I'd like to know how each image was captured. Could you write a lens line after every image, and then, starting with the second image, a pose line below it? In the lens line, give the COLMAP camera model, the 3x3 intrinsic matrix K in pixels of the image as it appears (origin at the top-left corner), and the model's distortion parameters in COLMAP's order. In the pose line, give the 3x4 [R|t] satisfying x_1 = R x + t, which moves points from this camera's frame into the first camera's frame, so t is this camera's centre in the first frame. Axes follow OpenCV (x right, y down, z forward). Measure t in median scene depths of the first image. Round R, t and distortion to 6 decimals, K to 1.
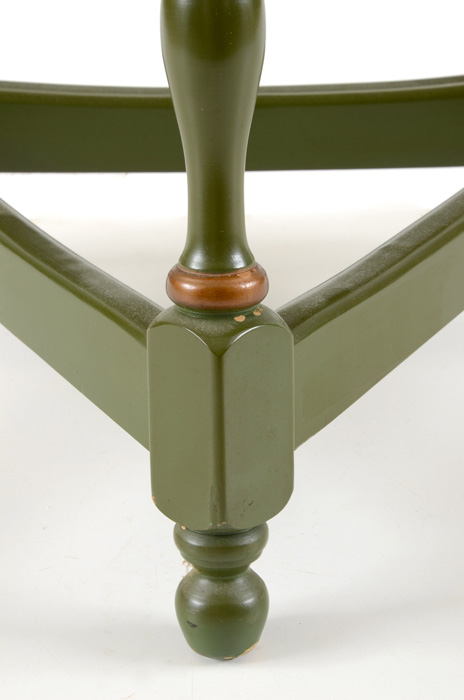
lens RADIAL K [[1903.5, 0, 234.1], [0, 1903.5, 350.8], [0, 0, 1]] dist [0.209726, 0.000000]
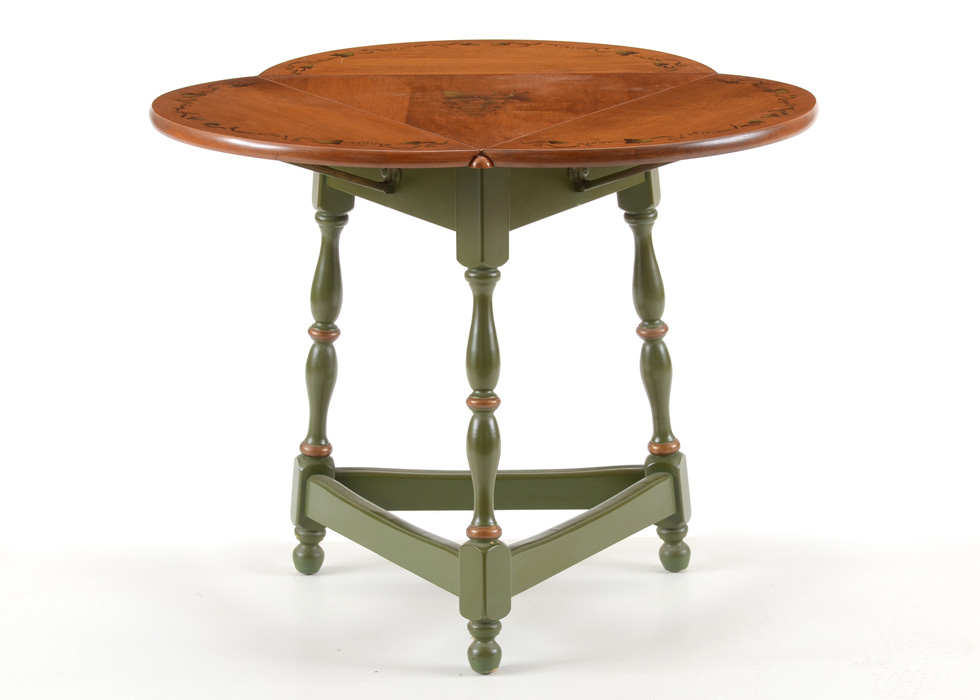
lens RADIAL K [[3793.4, 0, 501.4], [0, 3793.4, 370.4], [0, 0, 1]] dist [0.822644, 0.000000]
pose [[0.999973, 0.007129, 0.001815, 0.005066], [-0.006686, 0.983615, -0.180159, 0.729625], [-0.003070, 0.180142, 0.983636, -4.510054]]
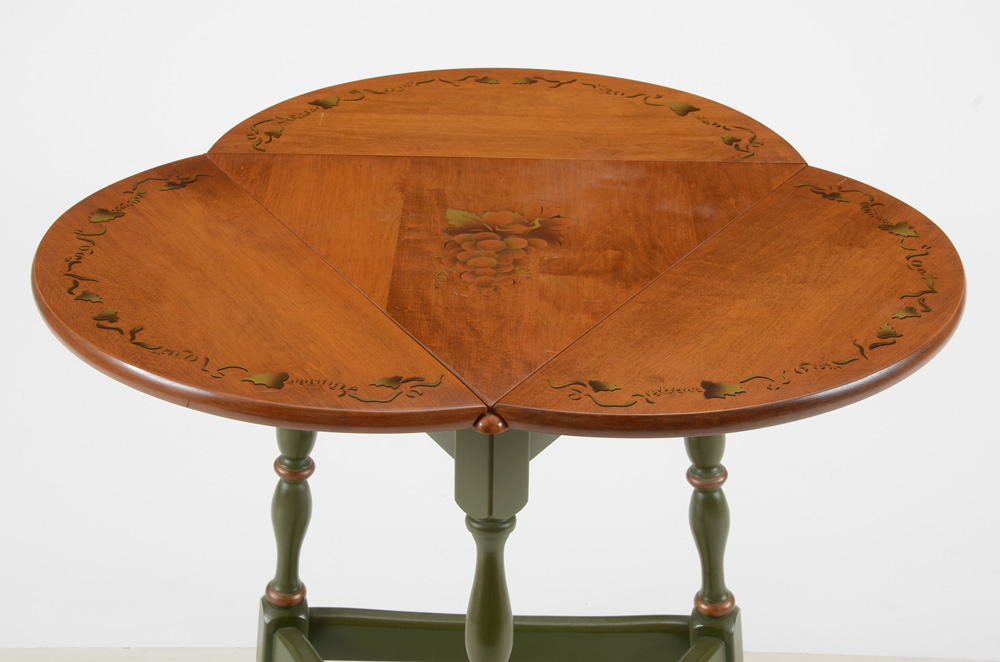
lens RADIAL K [[2207.0, 0, 500.7], [0, 2207.0, 333.6], [0, 0, 1]] dist [0.386146, 0.000000]
pose [[0.999545, 0.030054, -0.002645, -0.002680], [-0.029941, 0.998915, 0.035669, -0.665037], [0.003714, -0.035573, 0.999360, -1.437864]]
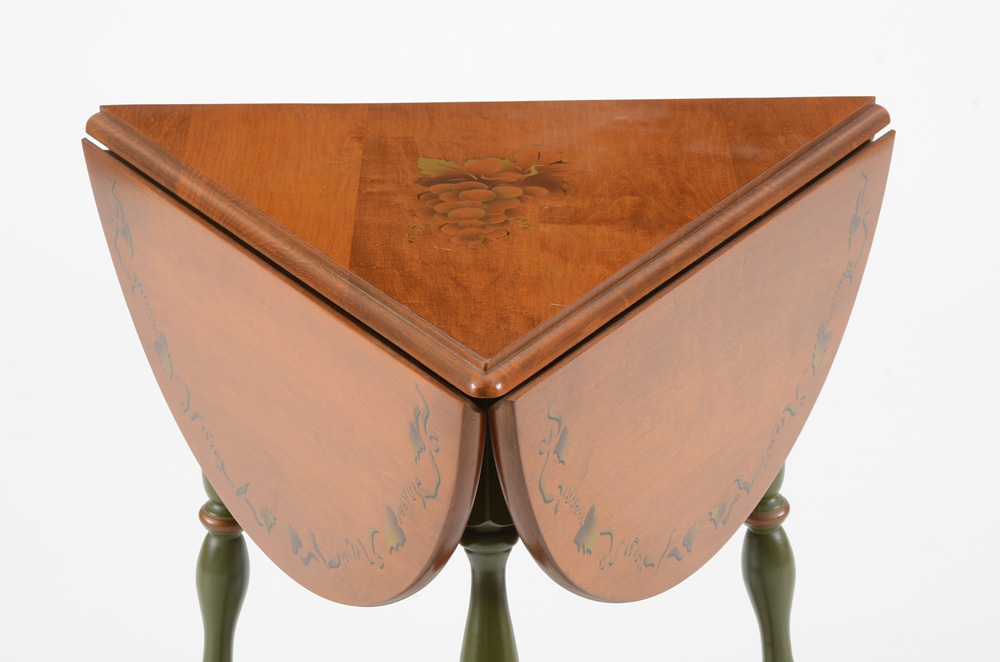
lens RADIAL K [[3281.2, 0, 497.9], [0, 3281.2, 337.0], [0, 0, 1]] dist [0.876104, 0.000000]
pose [[0.999977, -0.000015, 0.006765, -0.023128], [0.000234, 0.999476, -0.032372, -0.462367], [-0.006761, 0.032373, 0.999453, -1.852449]]
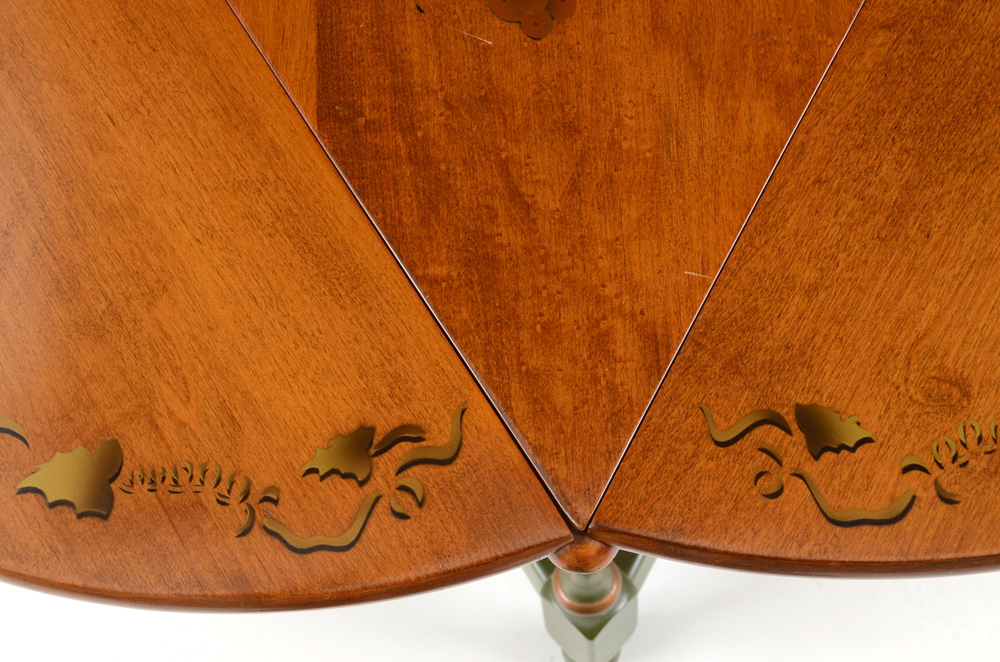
lens RADIAL K [[1744.6, 0, 499.0], [0, 1744.6, 328.3], [0, 0, 1]] dist [0.198876, 0.000000]
pose [[0.997898, -0.054542, -0.034986, -0.019472], [0.063283, 0.704189, 0.707187, -1.102682], [-0.013934, -0.707915, 0.706161, 0.174768]]
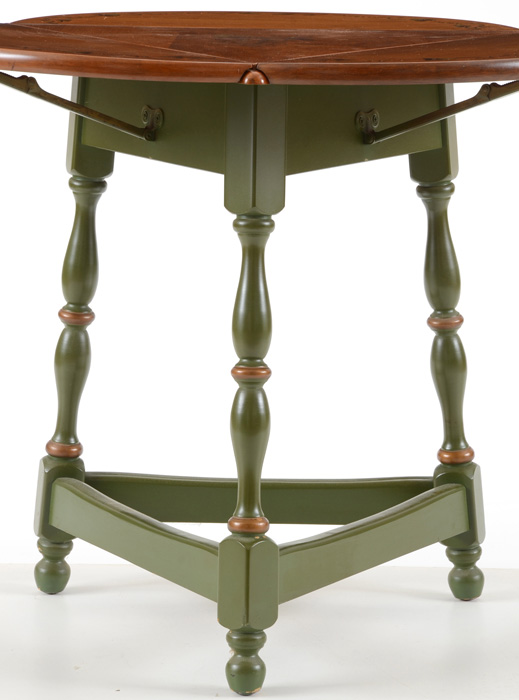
lens RADIAL K [[3092.4, 0, 263.3], [0, 3092.4, 345.2], [0, 0, 1]] dist [1.172664, 0.000000]
pose [[0.999488, 0.030740, -0.008823, 0.037345], [-0.031976, 0.965398, -0.258812, 0.752934], [0.000562, 0.258962, 0.965887, -2.846491]]
